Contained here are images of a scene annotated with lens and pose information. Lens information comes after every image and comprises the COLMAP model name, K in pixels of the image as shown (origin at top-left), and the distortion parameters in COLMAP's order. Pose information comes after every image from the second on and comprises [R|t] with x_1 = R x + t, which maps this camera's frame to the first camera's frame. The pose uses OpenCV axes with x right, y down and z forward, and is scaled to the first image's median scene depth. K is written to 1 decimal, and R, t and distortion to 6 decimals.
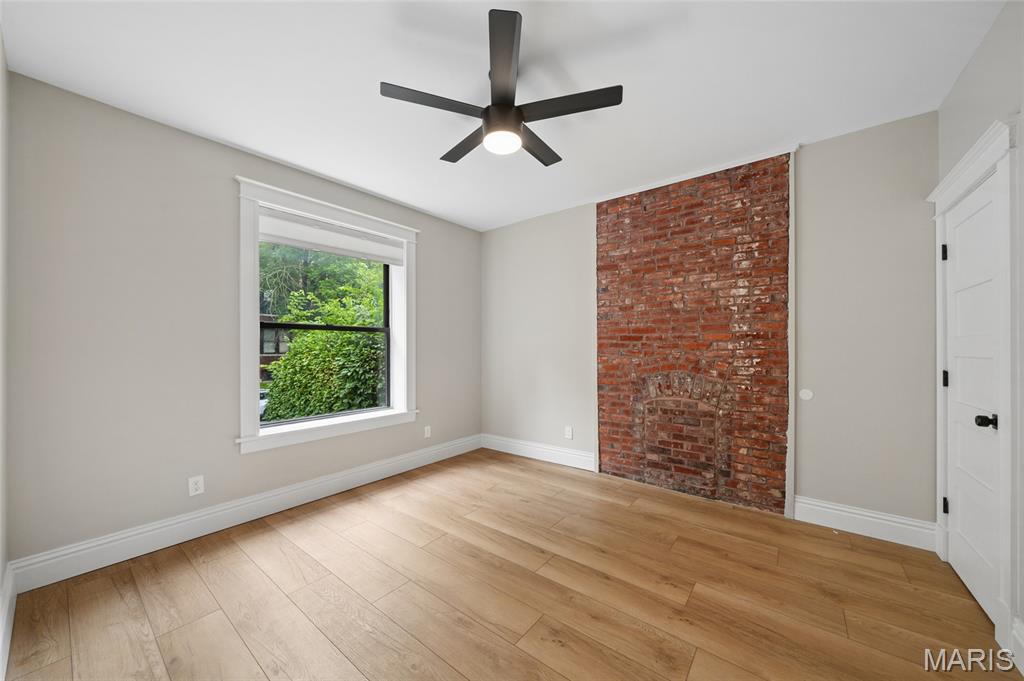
lens RADIAL K [[366.7, 0, 511.8], [0, 366.7, 348.0], [0, 0, 1]] dist [-0.000283, -0.000036]
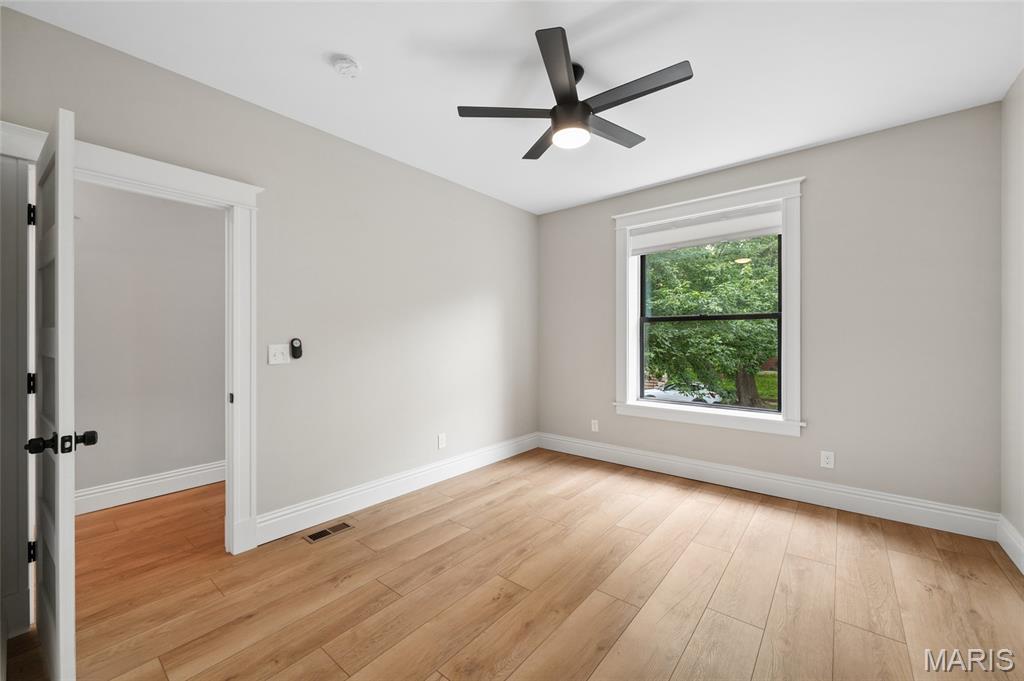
lens RADIAL K [[401.3, 0, 509.5], [0, 401.3, 341.1], [0, 0, 1]] dist [-0.001281, -0.000051]
pose [[-0.016270, 0.008630, -0.999830, 0.690066], [-0.000809, 0.999962, 0.008645, -0.000763], [0.999867, 0.000949, -0.016262, 0.534774]]
